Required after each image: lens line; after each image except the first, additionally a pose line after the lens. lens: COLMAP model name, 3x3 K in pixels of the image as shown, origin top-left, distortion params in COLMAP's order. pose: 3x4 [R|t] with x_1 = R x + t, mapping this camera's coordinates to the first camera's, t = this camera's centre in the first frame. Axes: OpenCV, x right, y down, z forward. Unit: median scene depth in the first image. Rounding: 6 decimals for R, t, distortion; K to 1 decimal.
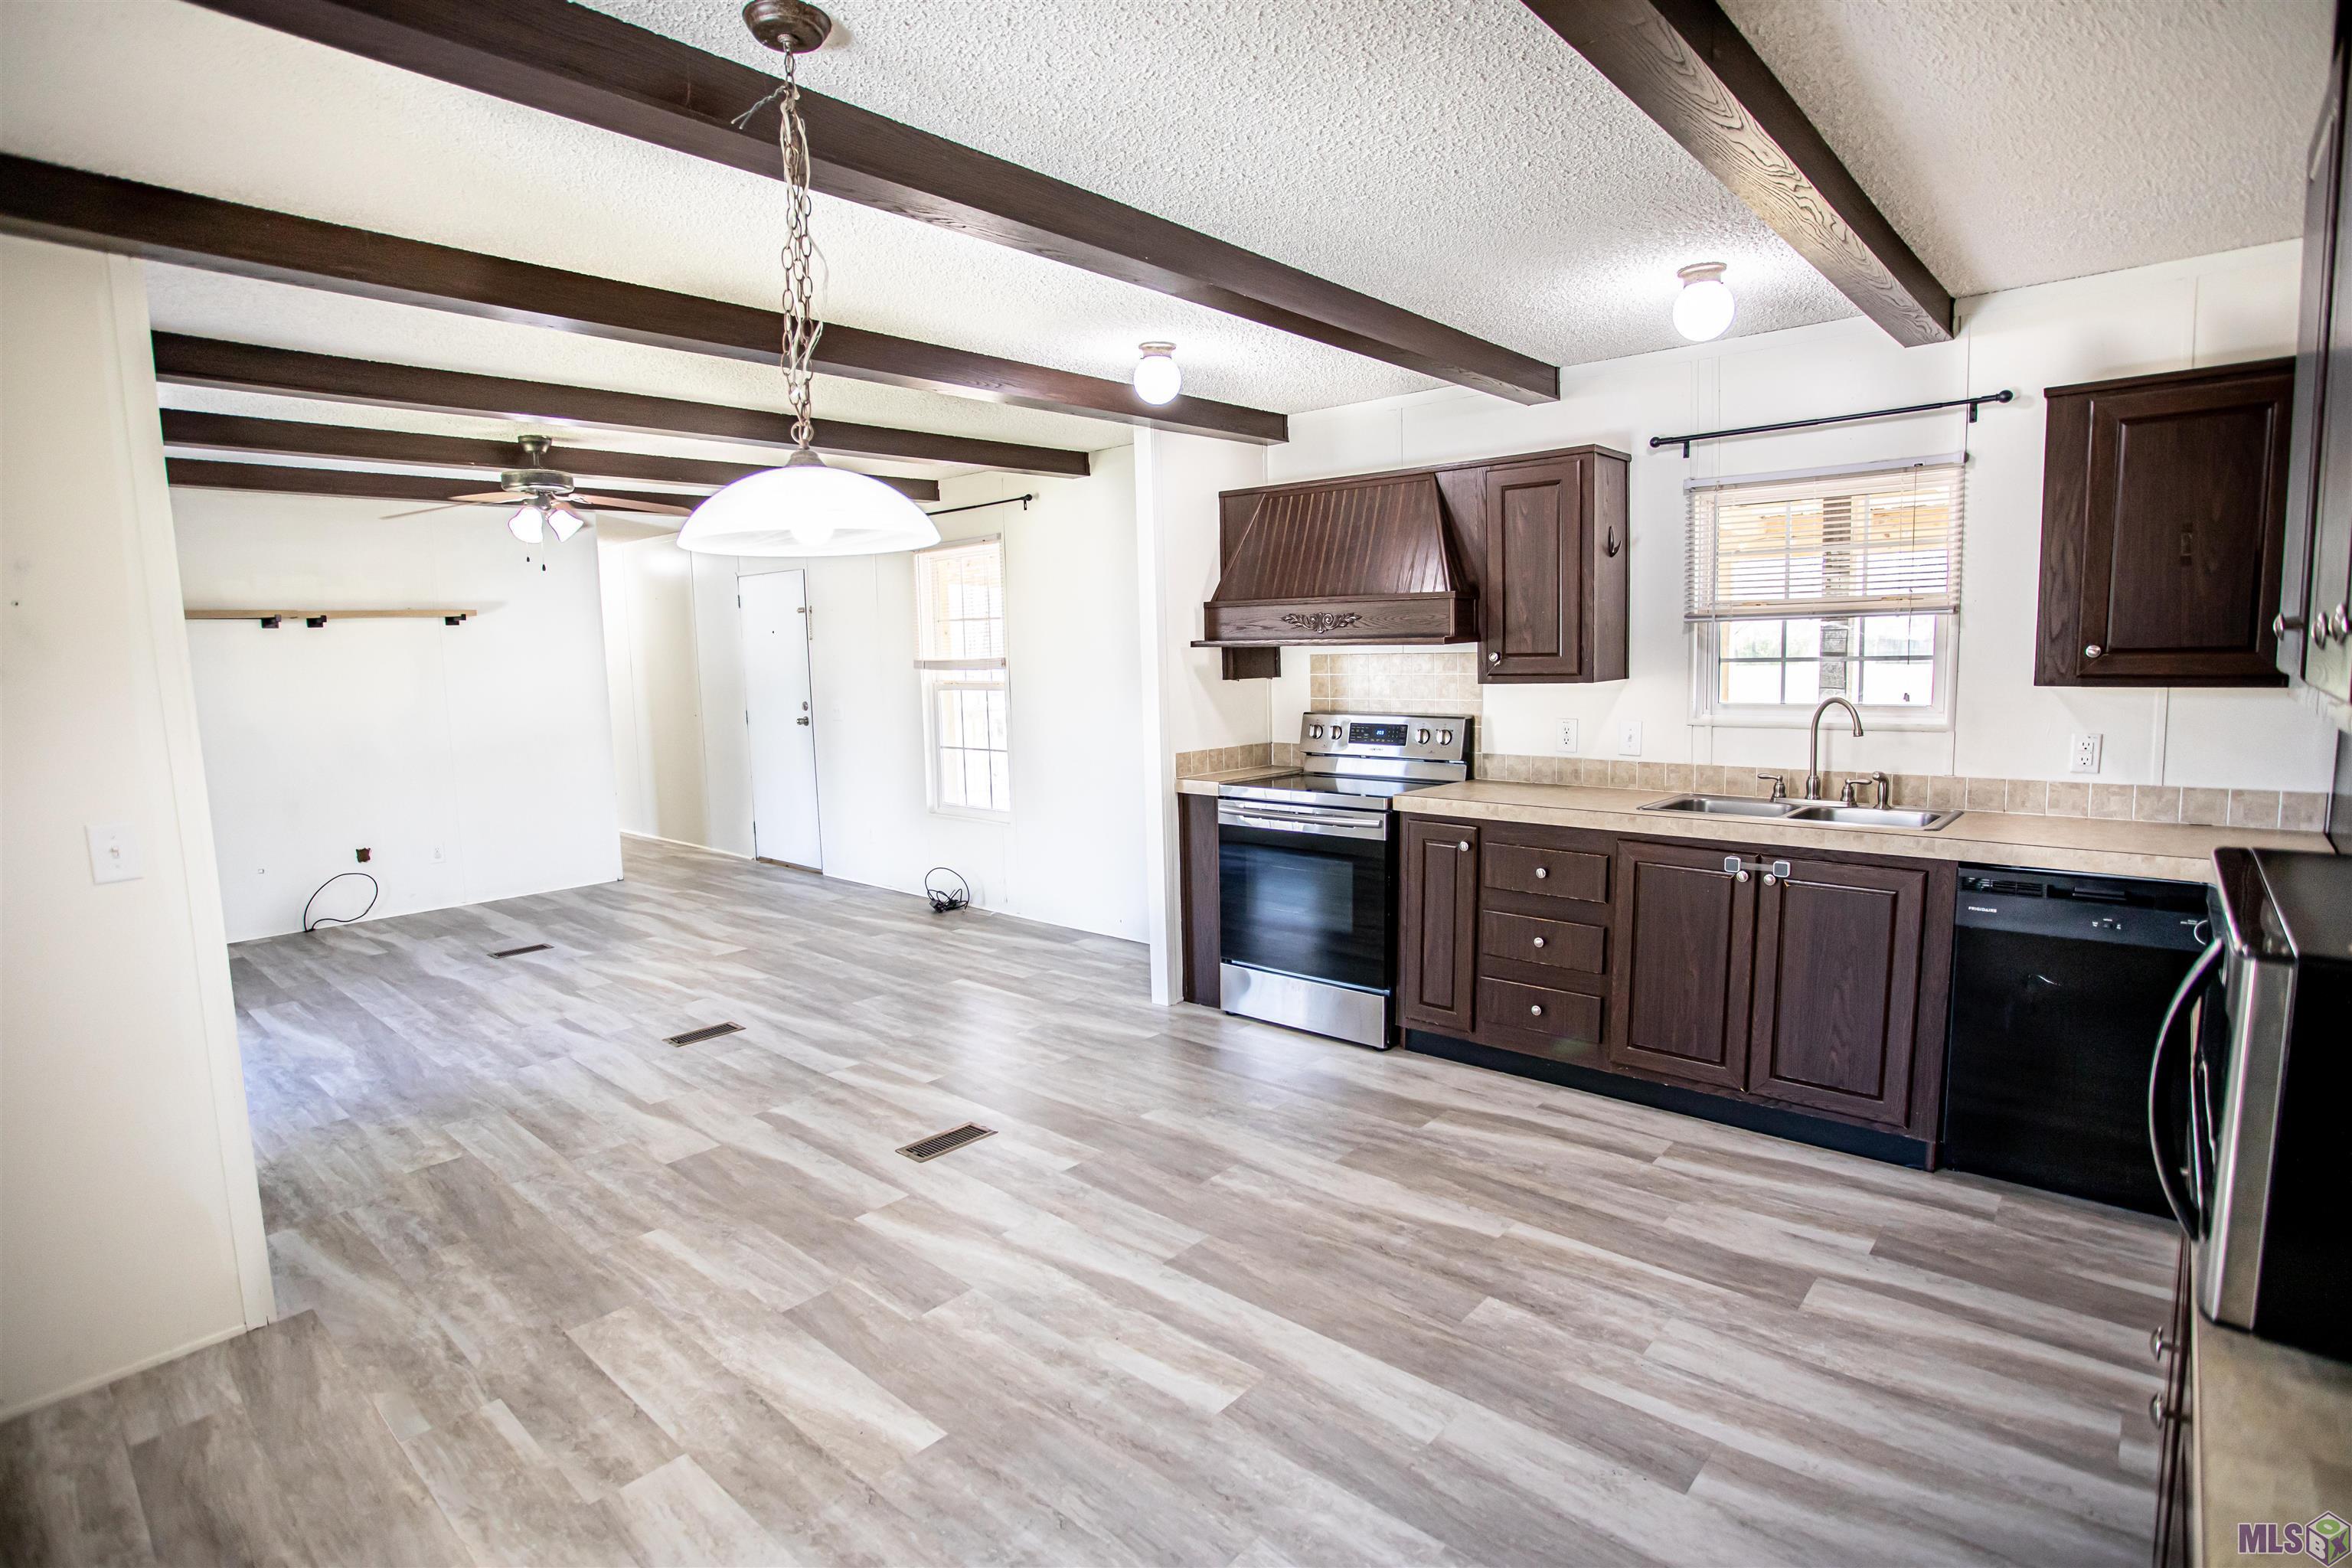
lens RADIAL K [[1158.3, 0, 1176.0], [0, 1158.3, 784.0], [0, 0, 1]] dist [-0.080978, 0.037526]
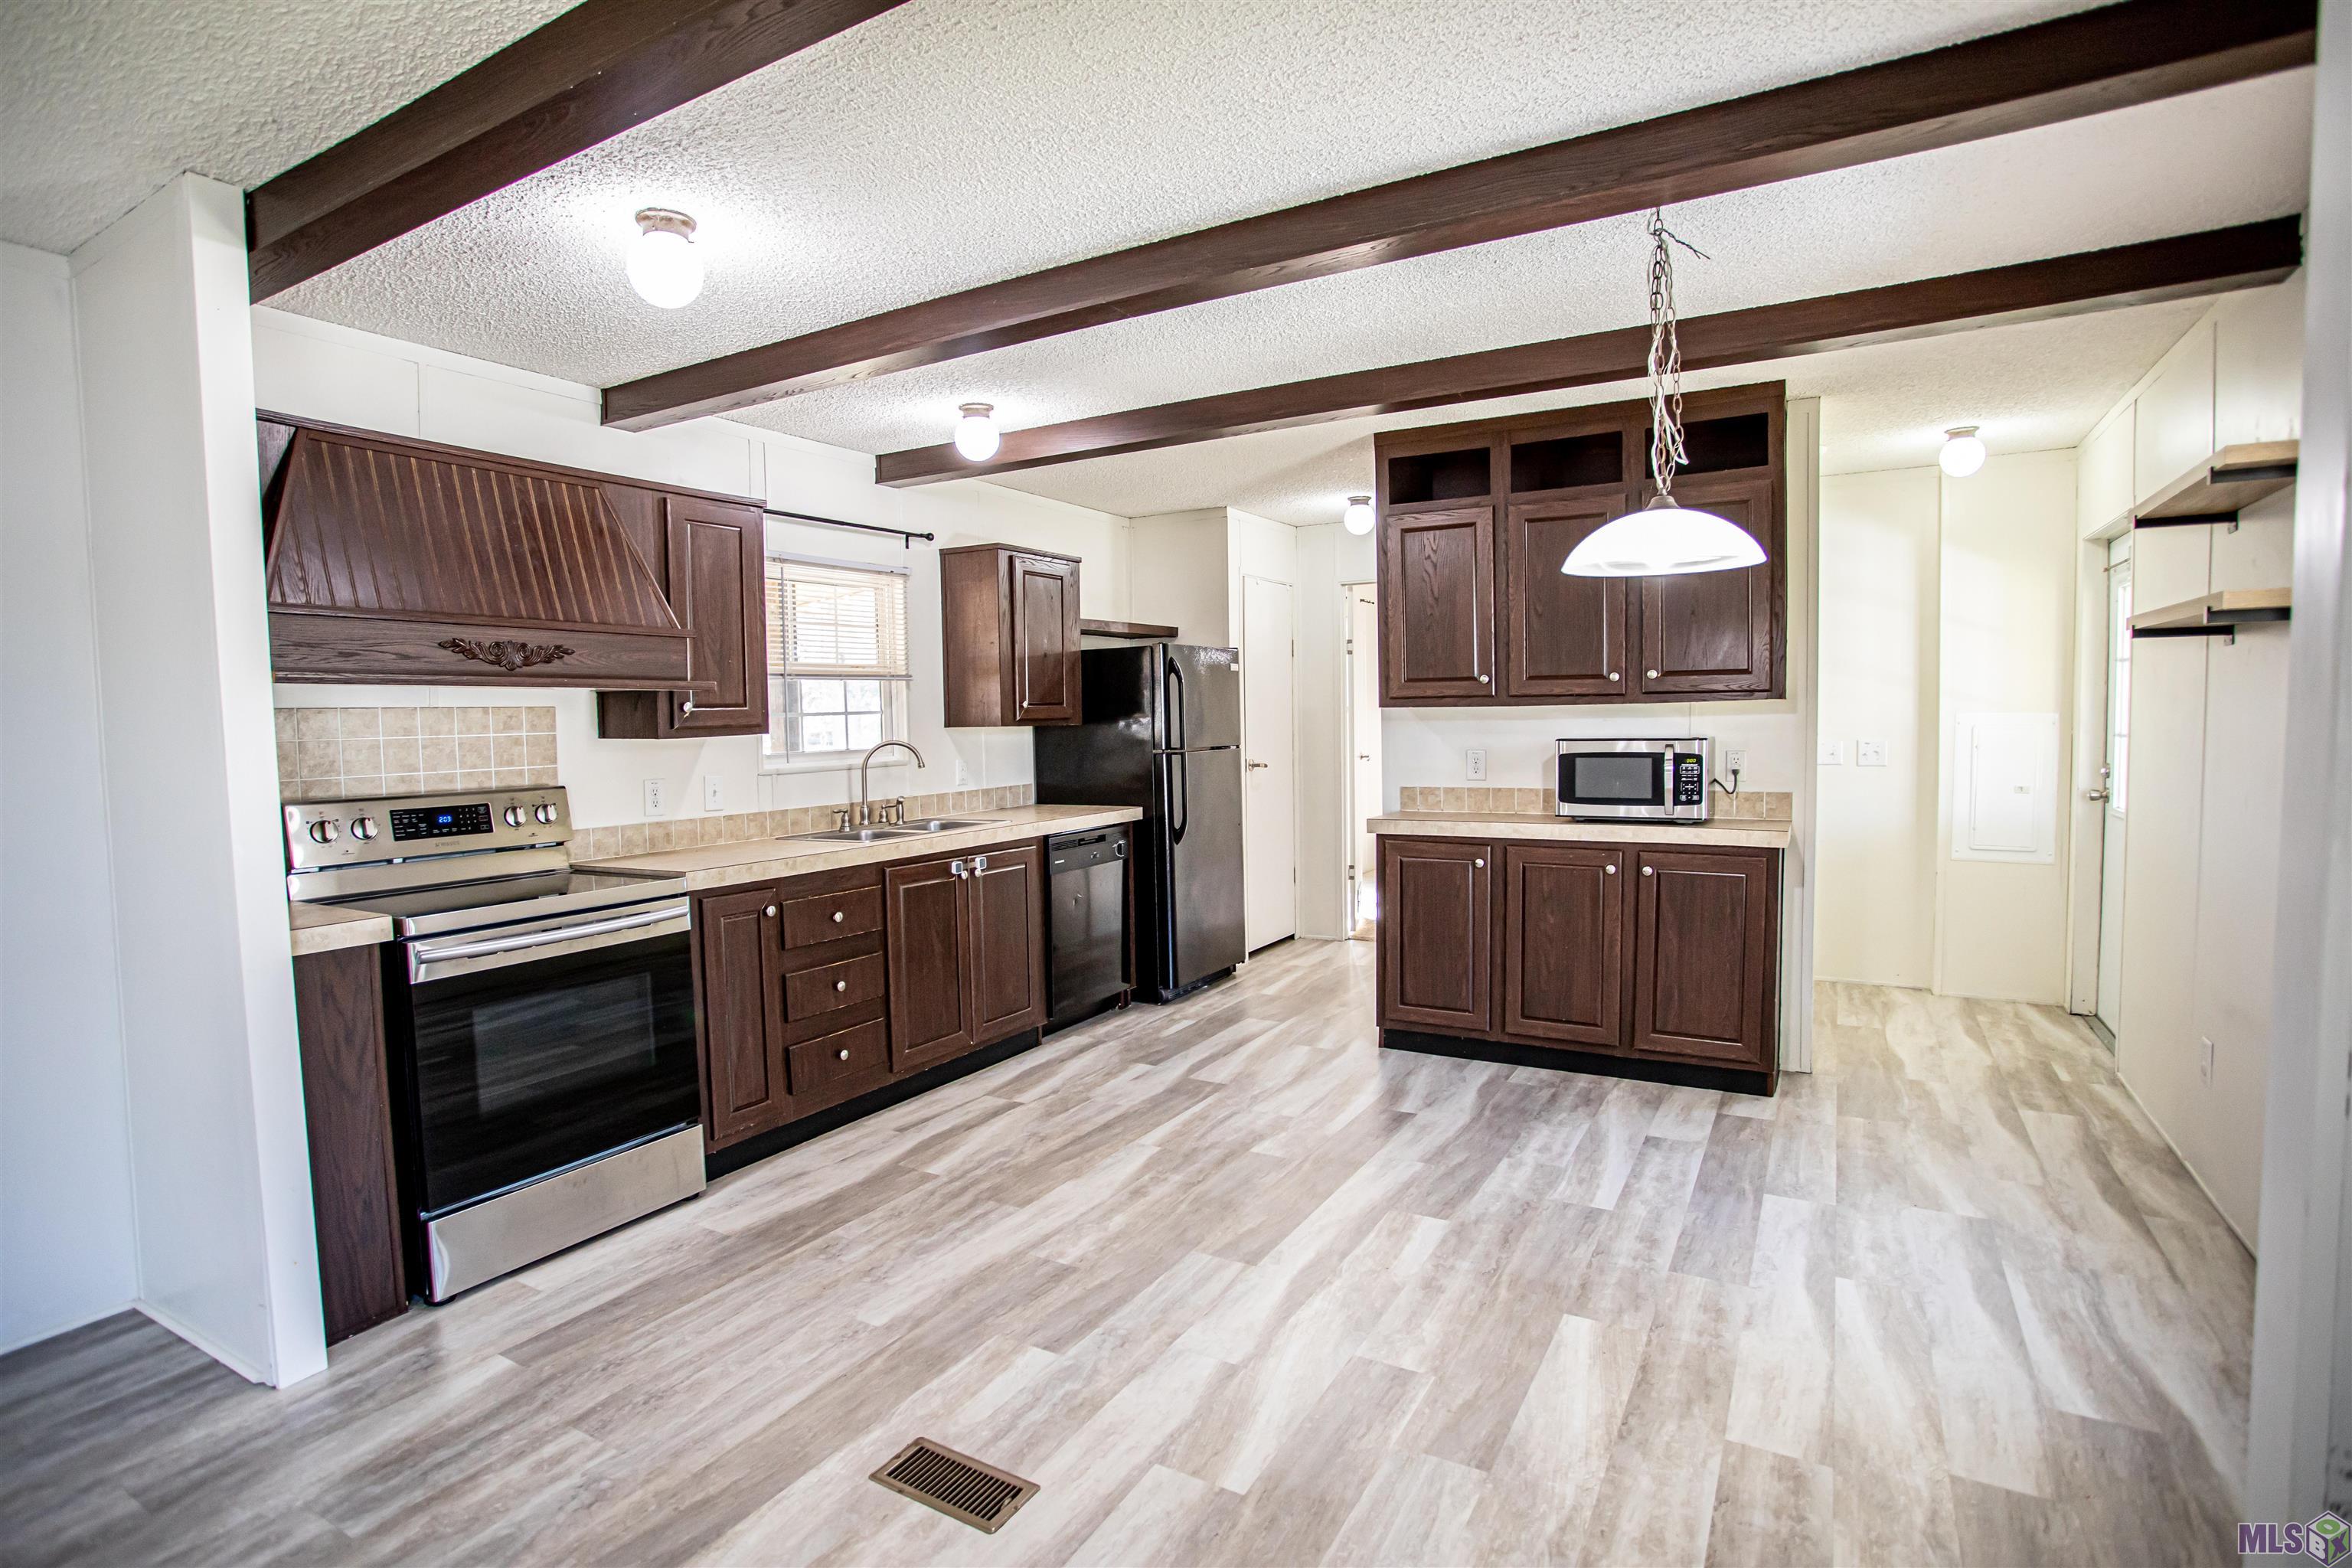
lens RADIAL K [[1158.3, 0, 1176.0], [0, 1158.3, 784.0], [0, 0, 1]] dist [-0.080978, 0.037526]
pose [[-0.201218, -0.030286, 0.979078, -0.785674], [0.137445, 0.988761, 0.058833, -0.061122], [-0.969856, 0.146407, -0.194794, 0.960810]]
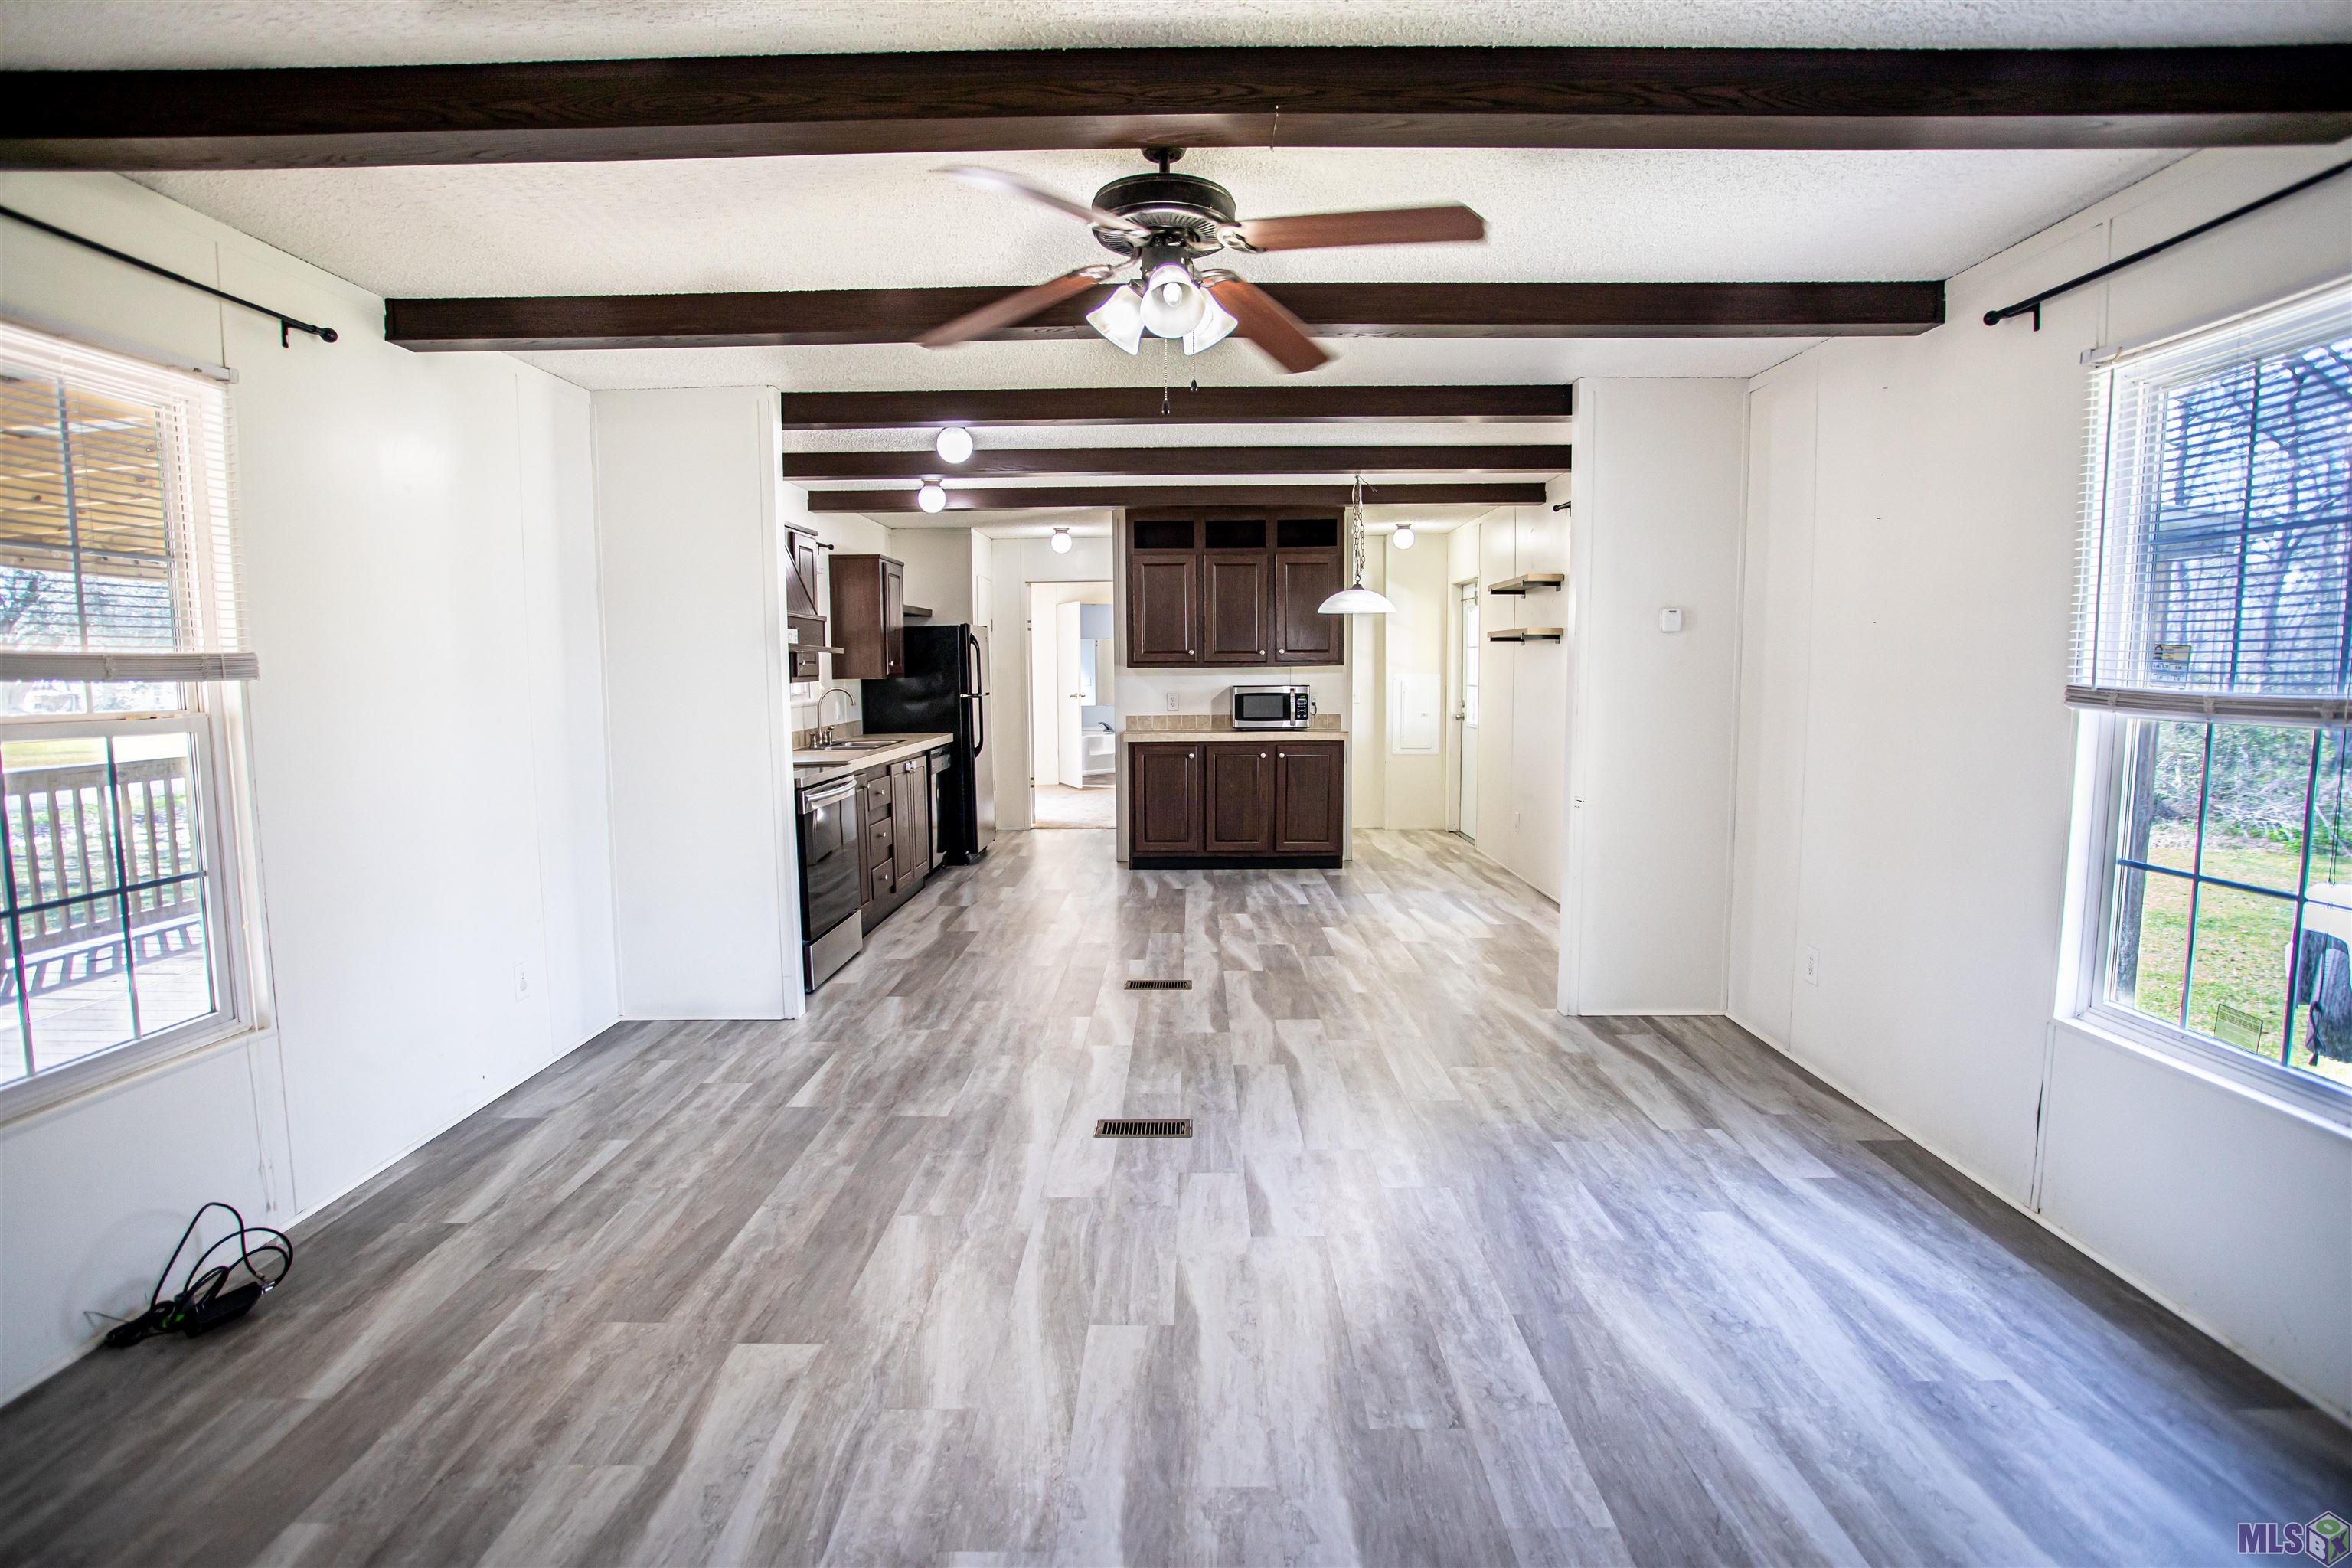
lens RADIAL K [[1158.3, 0, 1176.0], [0, 1158.3, 784.0], [0, 0, 1]] dist [-0.080978, 0.037526]
pose [[-0.654640, -0.046653, 0.754500, -1.310159], [0.112016, 0.981089, 0.157854, -0.162580], [-0.747596, 0.187853, -0.637034, 1.881956]]
